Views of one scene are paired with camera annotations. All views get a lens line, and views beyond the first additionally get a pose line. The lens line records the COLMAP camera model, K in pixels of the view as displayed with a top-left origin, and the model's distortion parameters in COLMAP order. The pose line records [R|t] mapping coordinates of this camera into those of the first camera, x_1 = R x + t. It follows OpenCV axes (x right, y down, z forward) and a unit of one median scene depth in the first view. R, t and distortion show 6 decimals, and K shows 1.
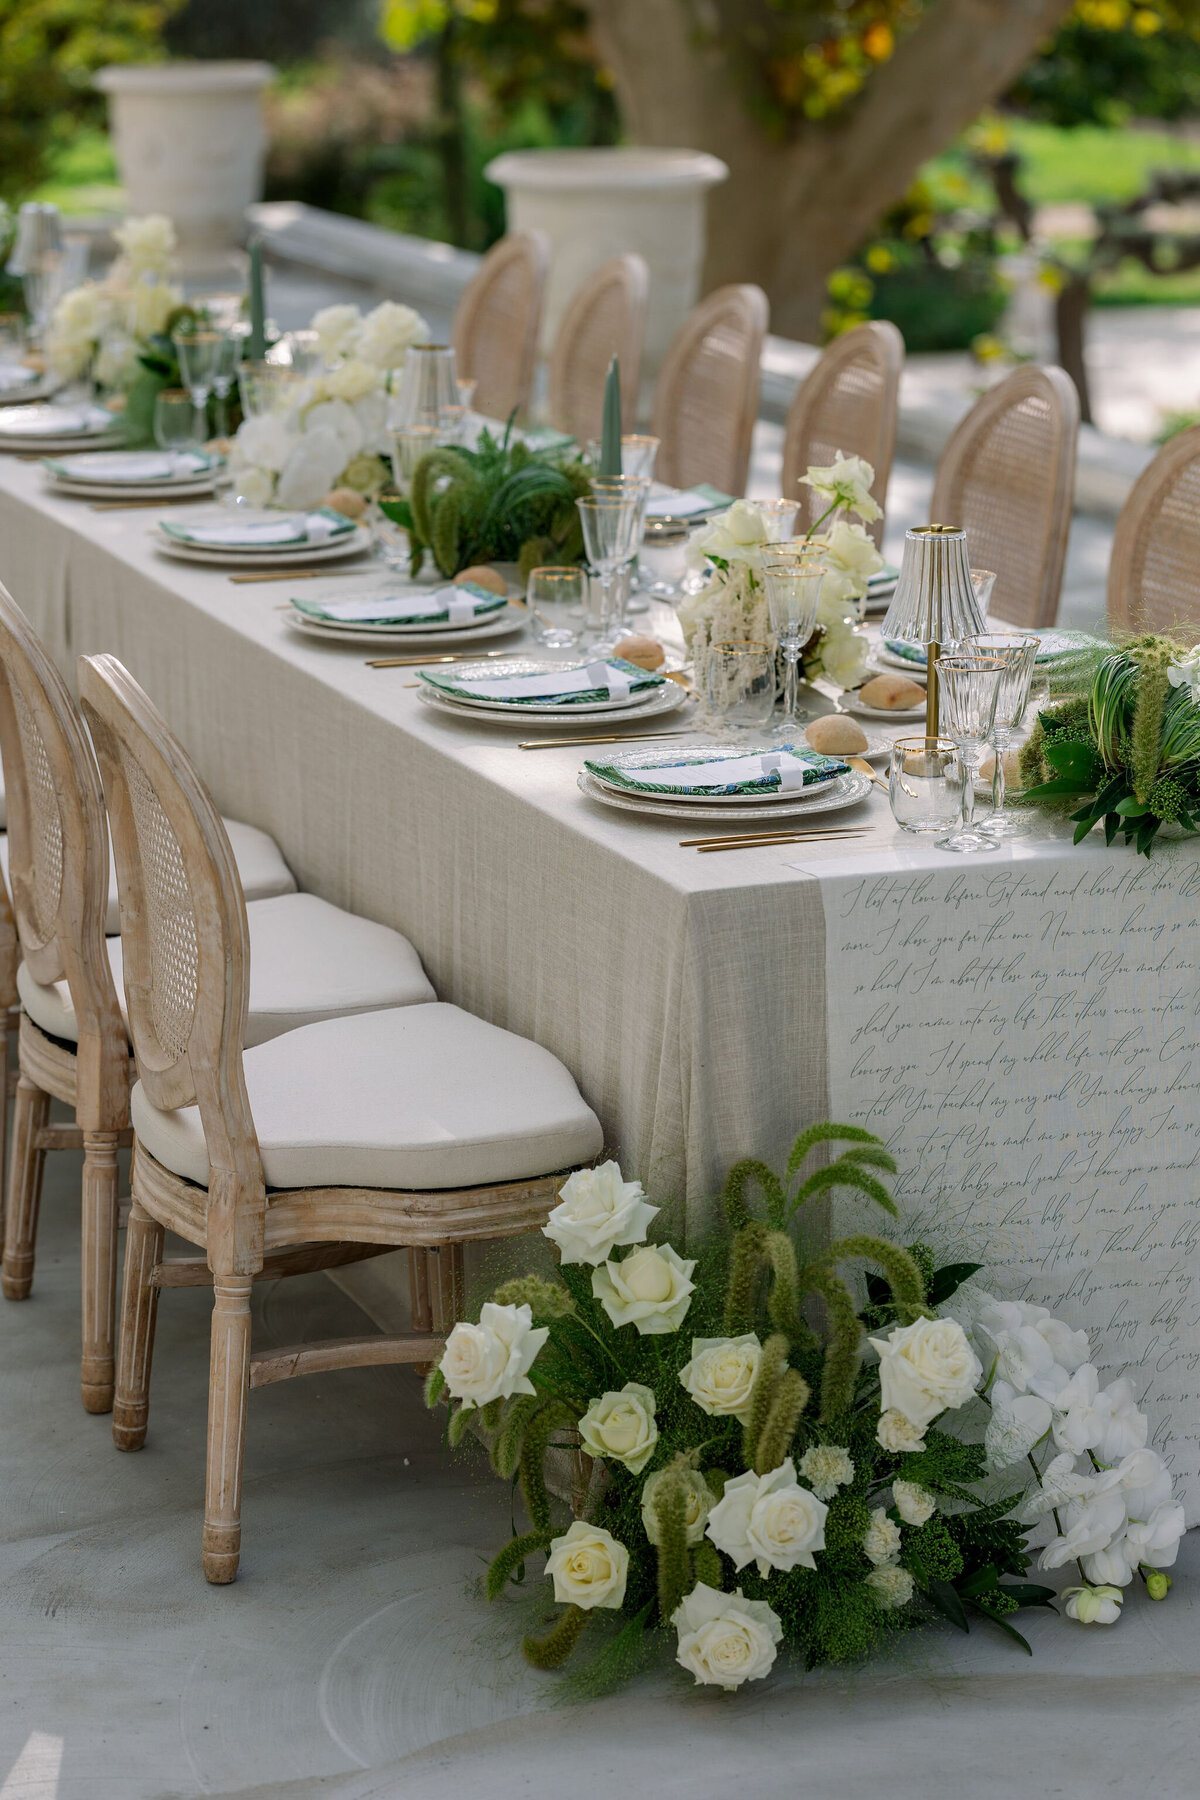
lens RADIAL K [[4401.1, 0, 339.4], [0, 4401.1, 898.7], [0, 0, 1]] dist [0.038624, 0.419198]
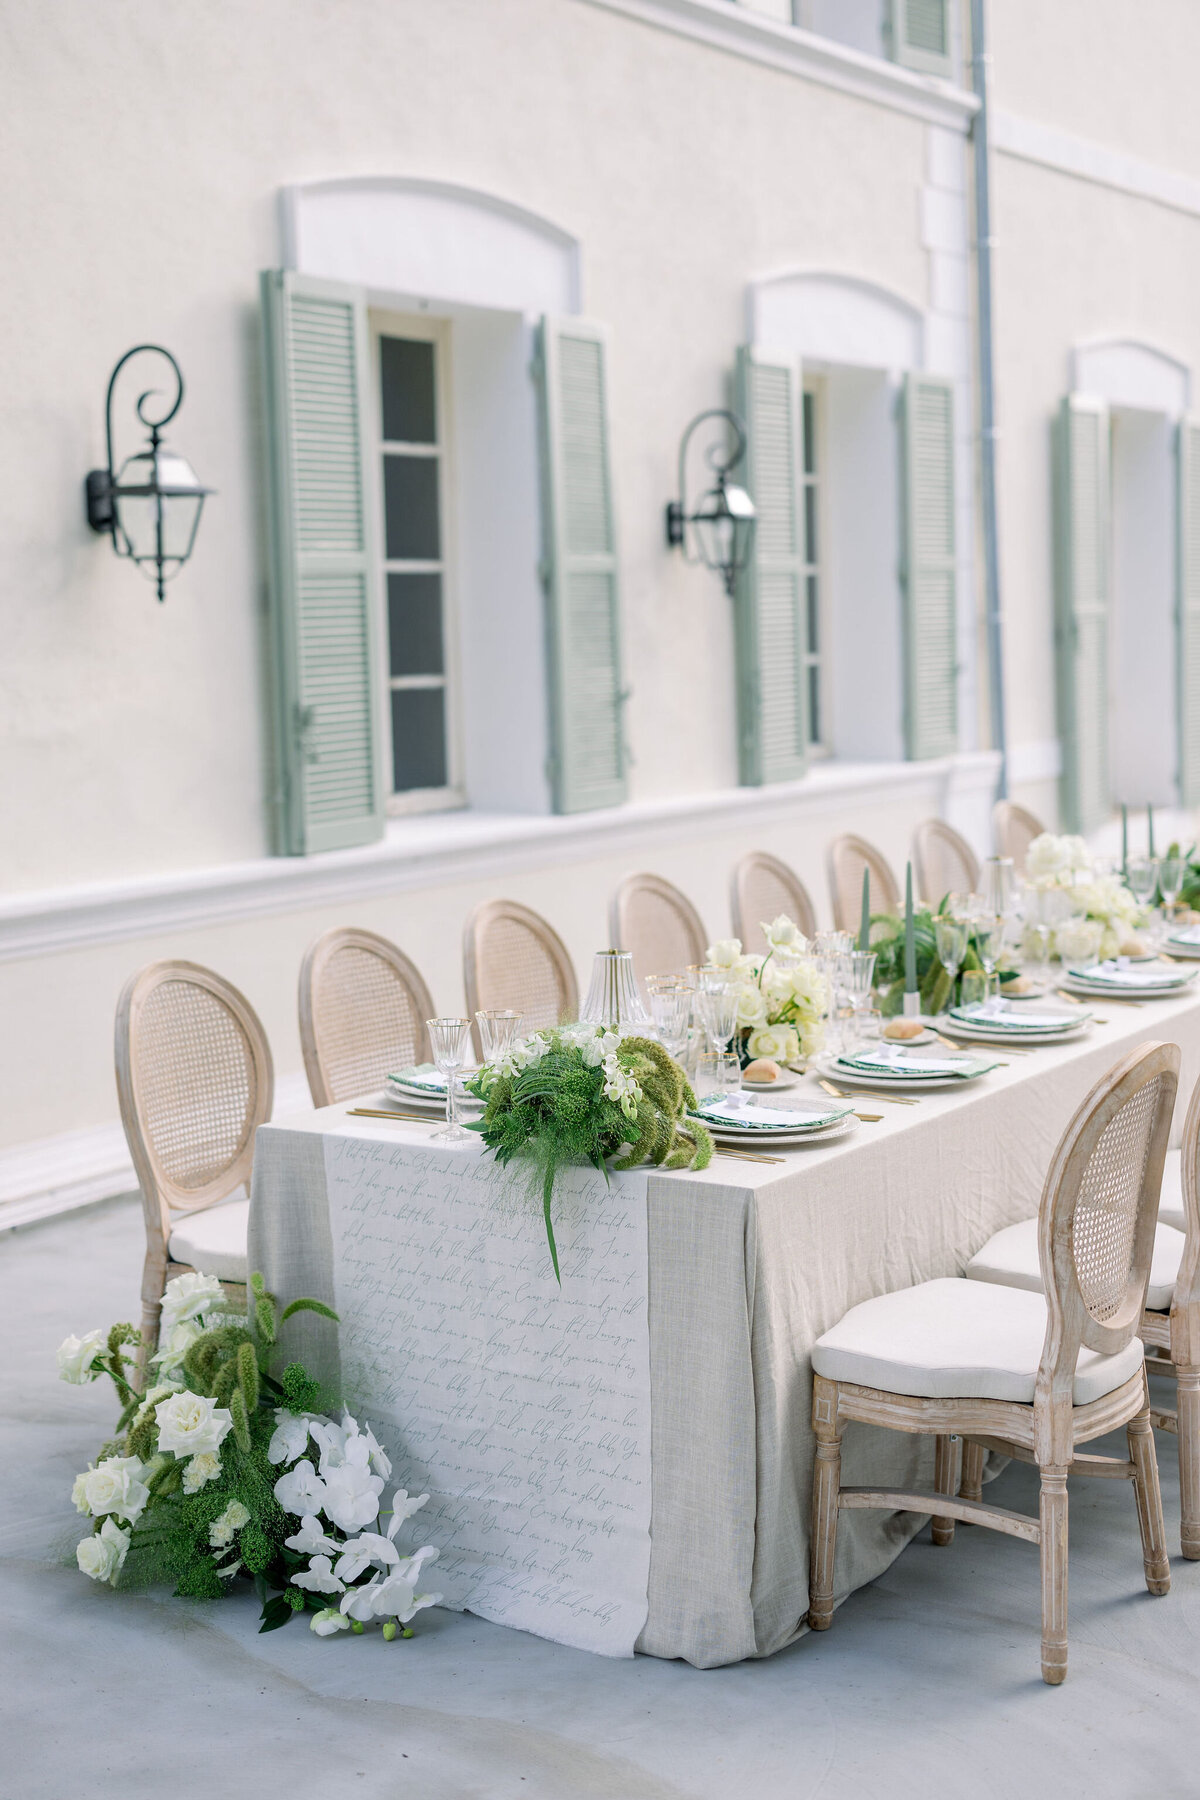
lens RADIAL K [[2566.0, 0, 600.0], [0, 2566.0, 900.0], [0, 0, 1]] dist [-0.006772, 0.036955]
pose [[0.590734, 0.083001, -0.802586, 0.915317], [-0.190400, 0.980944, -0.038696, -0.071232], [0.784080, 0.175671, 0.595280, 0.484824]]
